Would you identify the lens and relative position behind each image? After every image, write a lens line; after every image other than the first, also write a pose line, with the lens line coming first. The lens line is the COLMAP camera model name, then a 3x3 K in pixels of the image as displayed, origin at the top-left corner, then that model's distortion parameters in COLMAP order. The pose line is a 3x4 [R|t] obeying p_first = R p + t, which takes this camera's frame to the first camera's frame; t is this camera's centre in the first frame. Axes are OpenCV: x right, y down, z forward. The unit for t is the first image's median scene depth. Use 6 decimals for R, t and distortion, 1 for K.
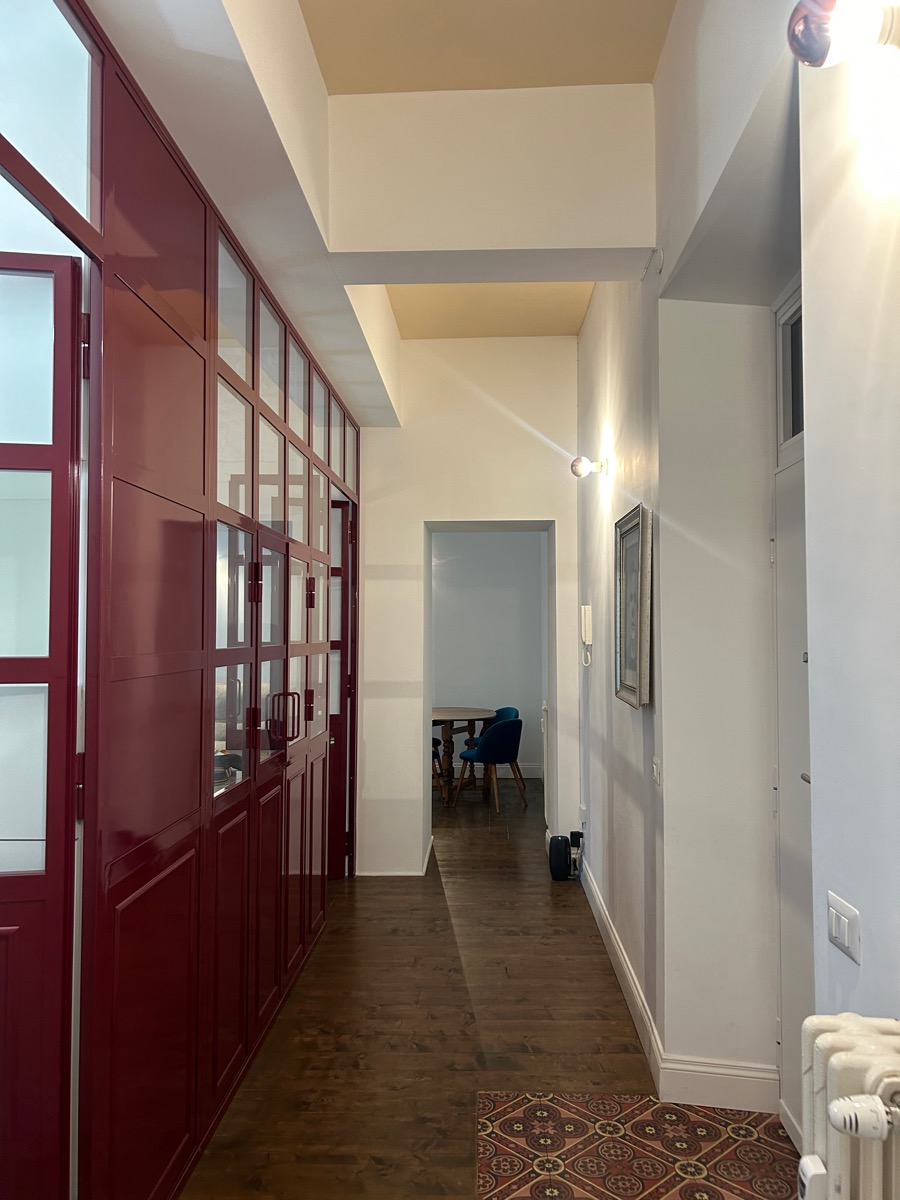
lens RADIAL K [[909.0, 0, 454.7], [0, 909.0, 603.6], [0, 0, 1]] dist [0.042558, -0.048859]
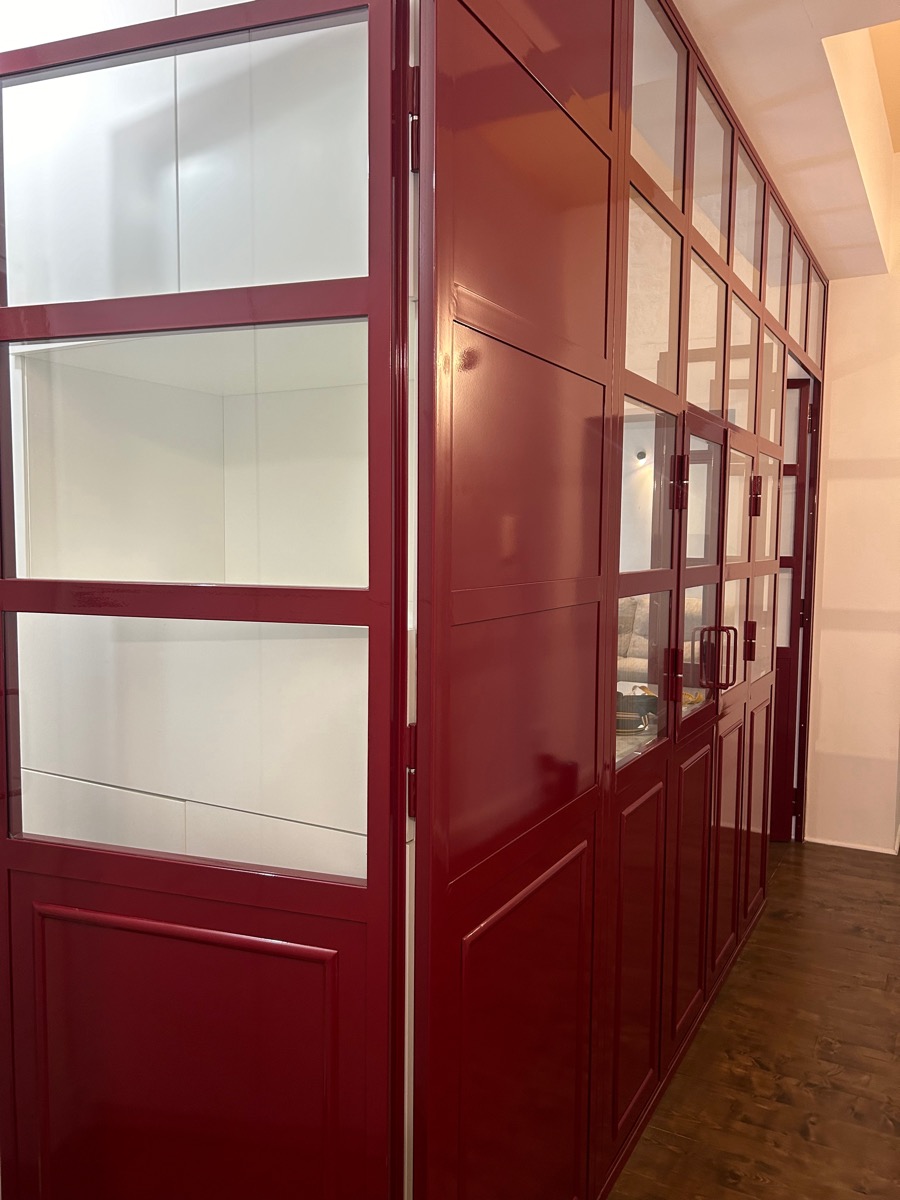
lens RADIAL K [[909.0, 0, 455.9], [0, 909.0, 594.7], [0, 0, 1]] dist [0.042558, -0.048859]
pose [[0.890441, 0.039002, -0.453425, -0.036295], [0.002873, 0.995819, 0.091298, -0.000204], [0.455090, -0.082598, 0.886606, 0.227362]]
